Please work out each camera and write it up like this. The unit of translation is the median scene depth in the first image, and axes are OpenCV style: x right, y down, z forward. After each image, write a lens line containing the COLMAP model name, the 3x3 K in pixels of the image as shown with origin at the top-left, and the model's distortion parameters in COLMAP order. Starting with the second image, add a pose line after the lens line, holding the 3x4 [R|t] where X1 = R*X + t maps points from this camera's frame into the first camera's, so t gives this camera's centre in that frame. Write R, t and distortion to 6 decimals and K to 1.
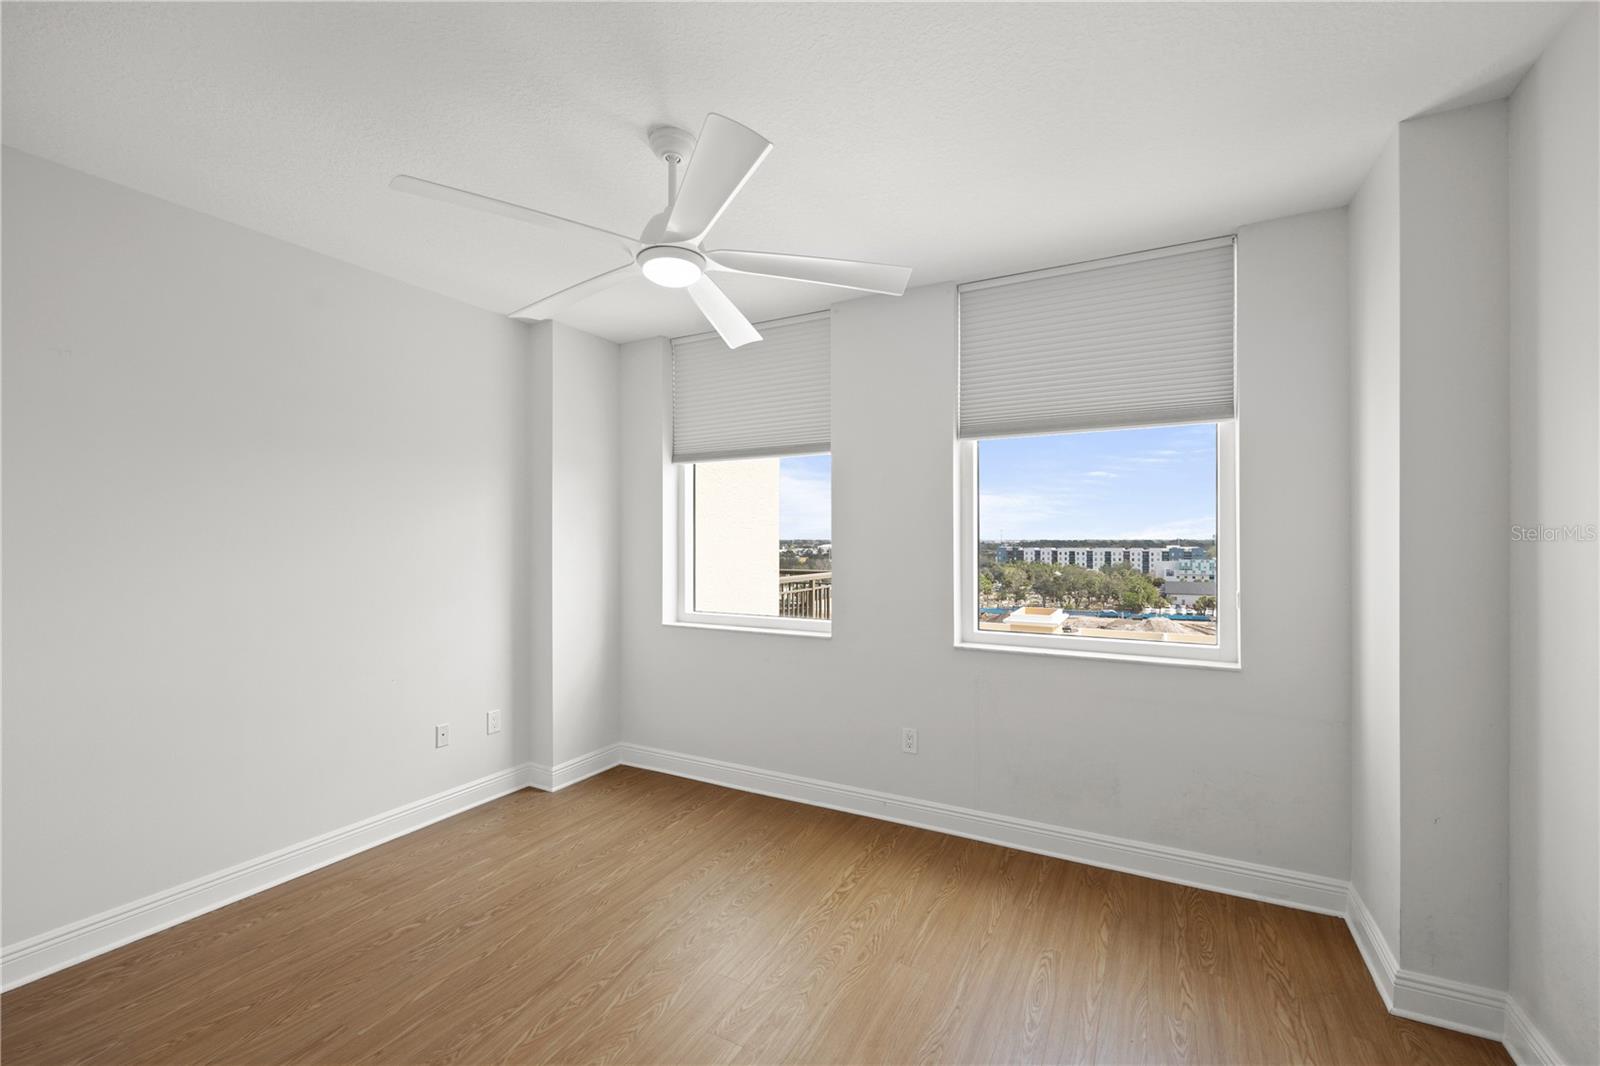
lens RADIAL K [[646.8, 0, 802.2], [0, 646.8, 532.1], [0, 0, 1]] dist [-0.002390, 0.000263]
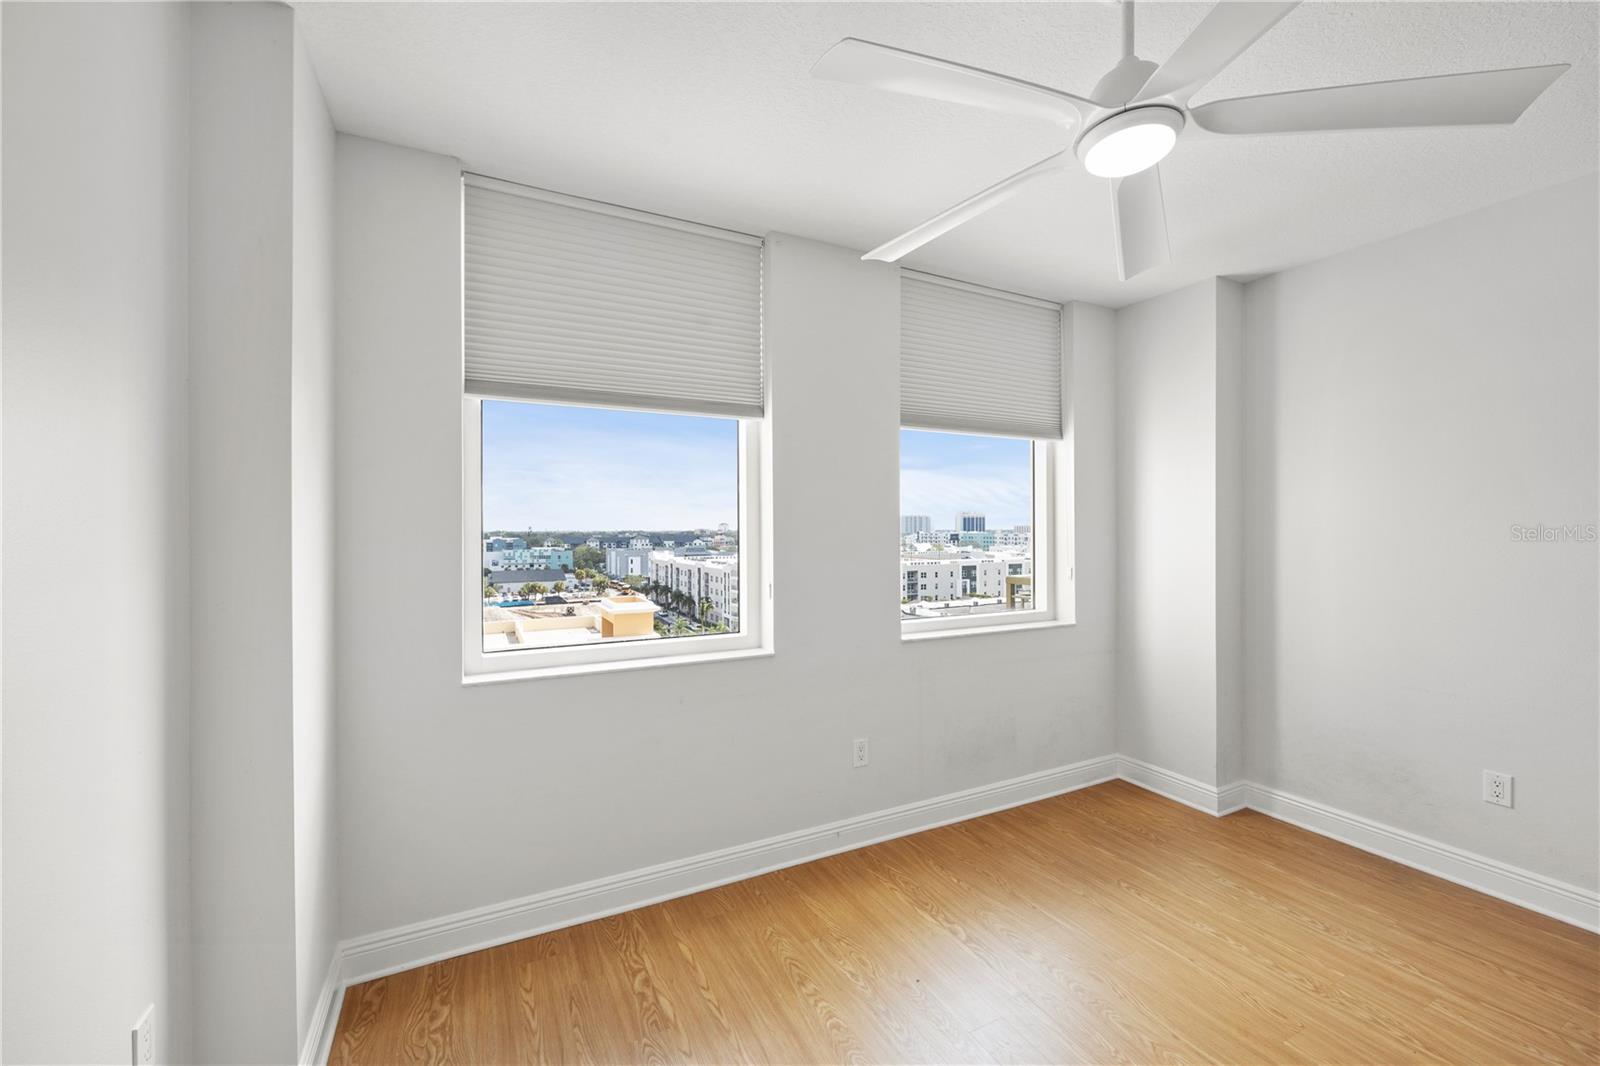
lens RADIAL K [[640.0, 0, 807.4], [0, 640.0, 534.3], [0, 0, 1]] dist [0.000247, -0.000001]
pose [[0.566528, -0.003062, 0.824037, -0.624014], [-0.010667, 0.999882, 0.011049, 0.009919], [-0.823974, -0.015049, 0.566428, 0.575570]]
